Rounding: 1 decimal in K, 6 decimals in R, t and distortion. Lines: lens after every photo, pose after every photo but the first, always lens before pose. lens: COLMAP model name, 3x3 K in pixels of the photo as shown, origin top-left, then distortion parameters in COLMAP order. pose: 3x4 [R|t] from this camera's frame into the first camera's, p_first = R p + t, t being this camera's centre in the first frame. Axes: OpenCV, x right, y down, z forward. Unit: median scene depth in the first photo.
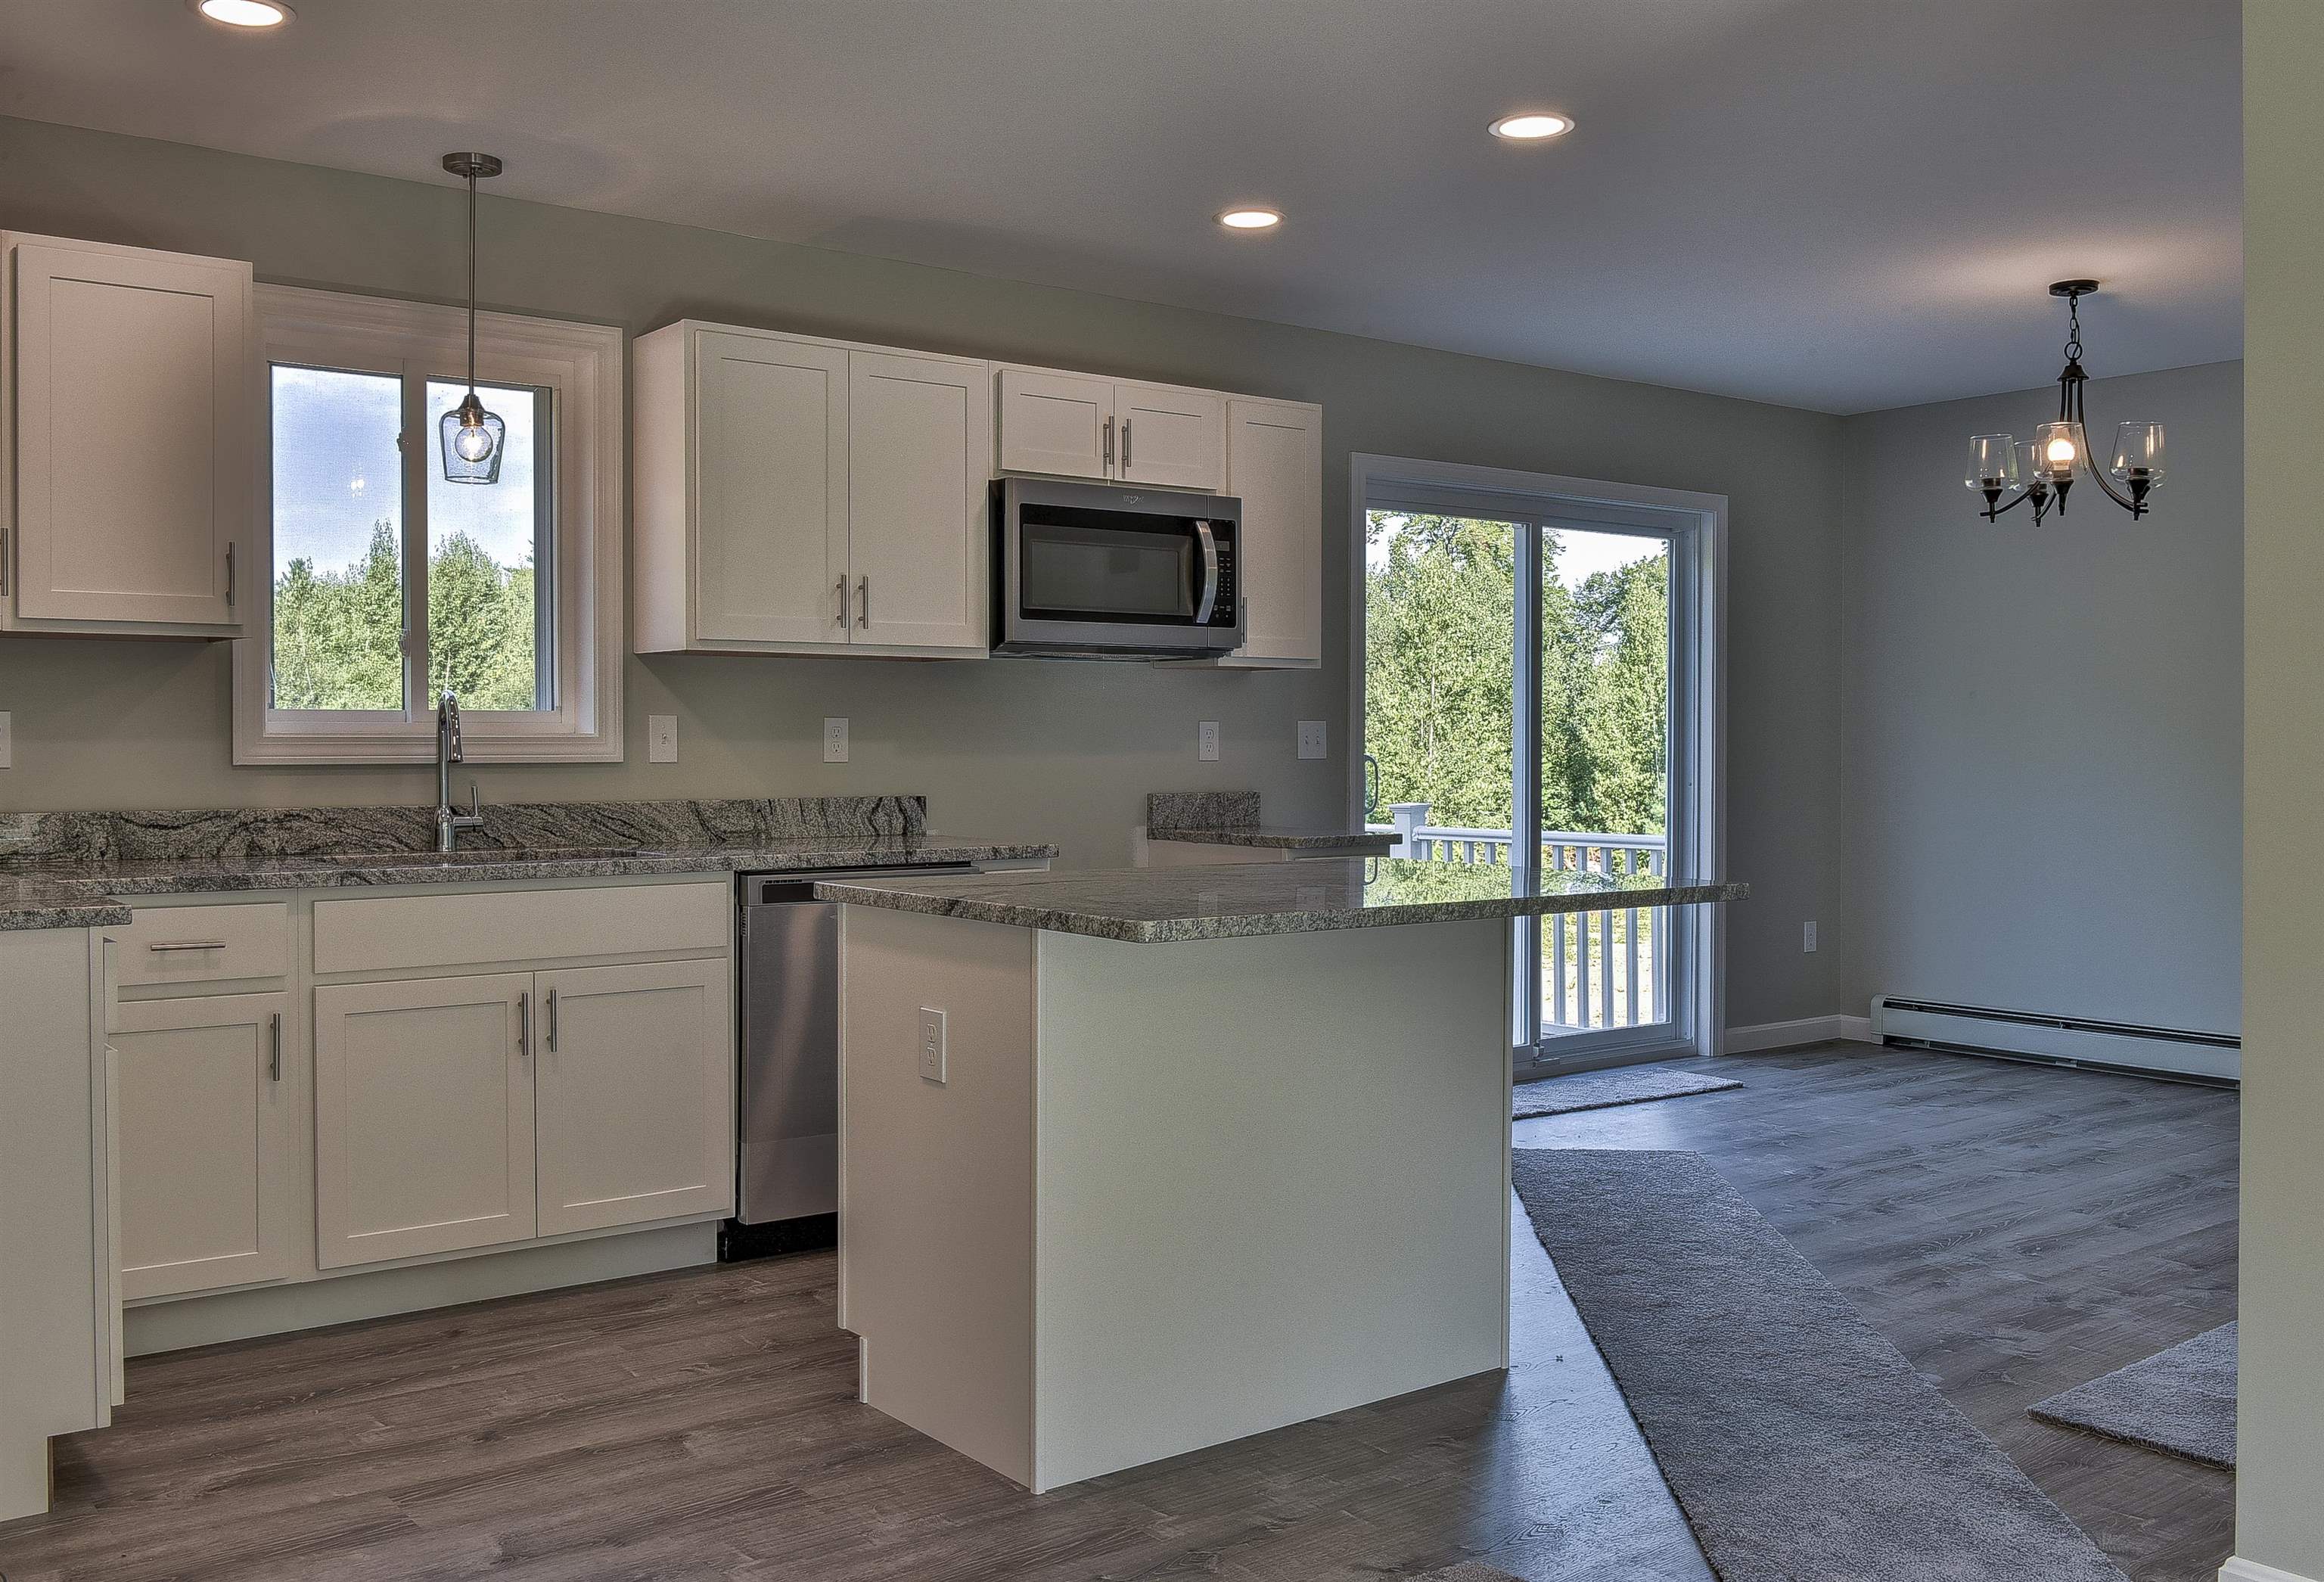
lens RADIAL K [[2102.3, 0, 1162.0], [0, 2102.3, 791.0], [0, 0, 1]] dist [0.000750, -0.000026]
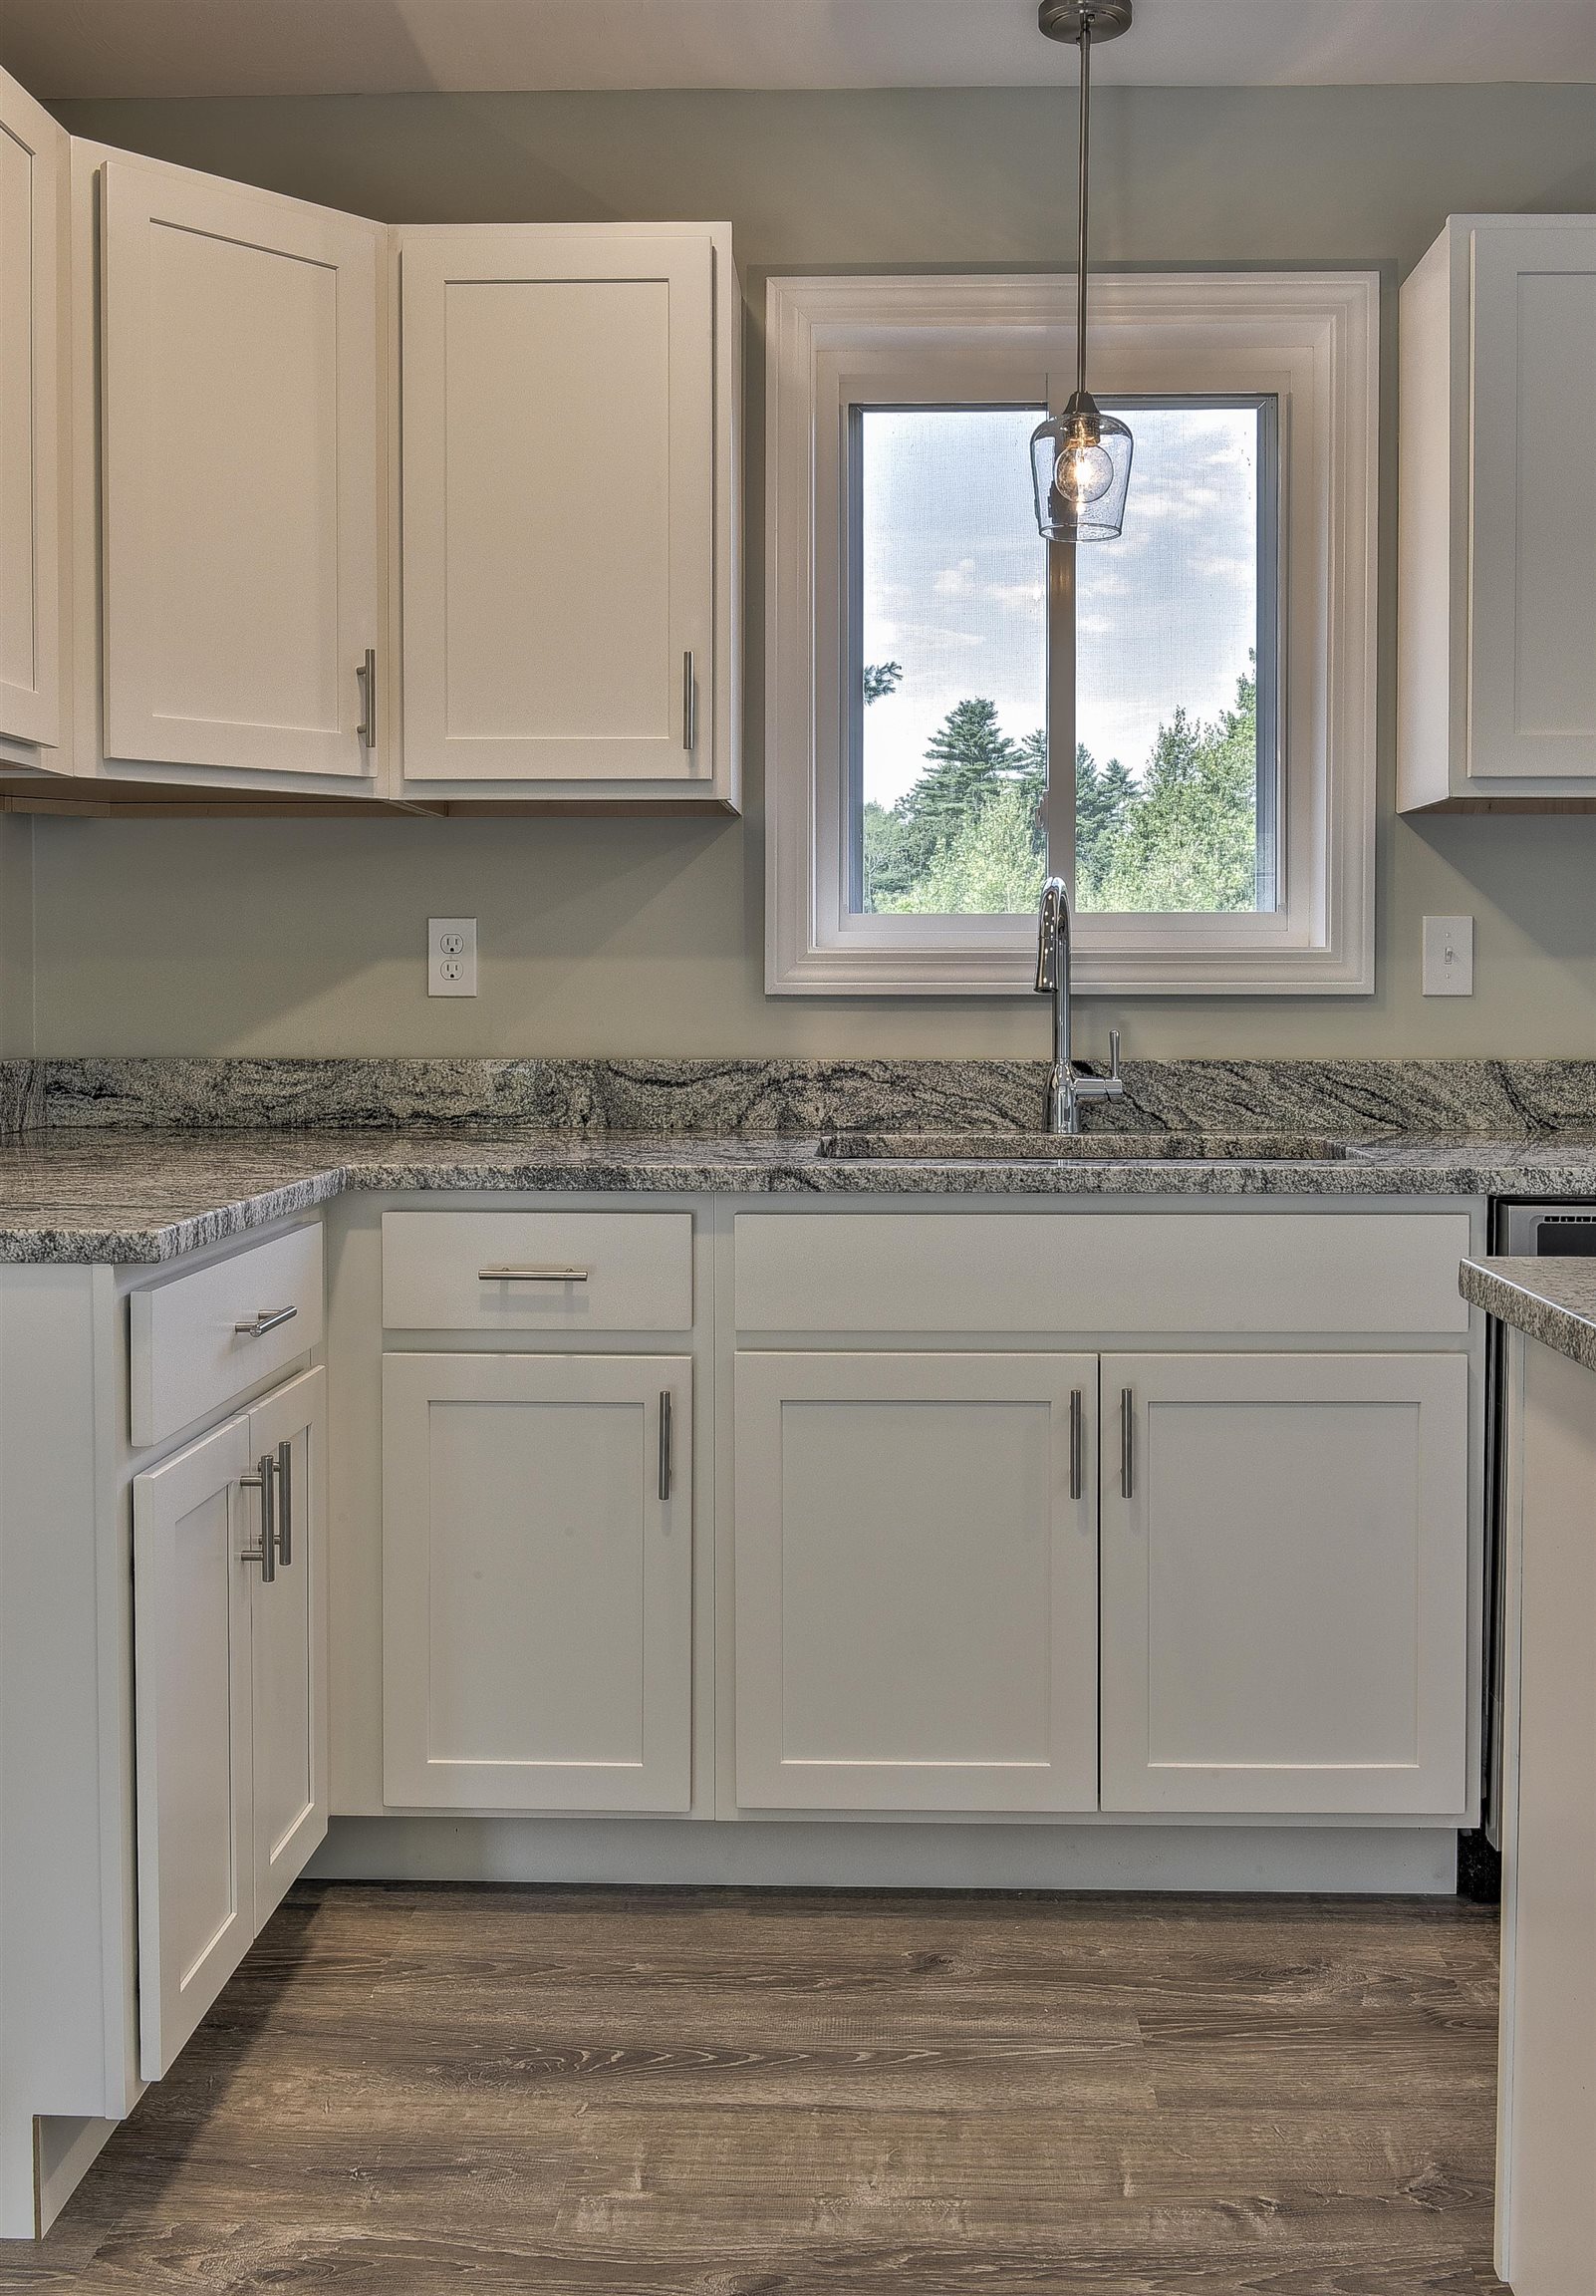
lens RADIAL K [[2166.4, 0, 801.6], [0, 2166.4, 1040.4], [0, 0, 1]] dist [-0.017796, -0.006715]
pose [[0.771727, 0.017241, -0.635720, 0.013829], [-0.015293, 0.999846, 0.008553, -0.003799], [0.635770, 0.003121, 0.771873, 0.482204]]
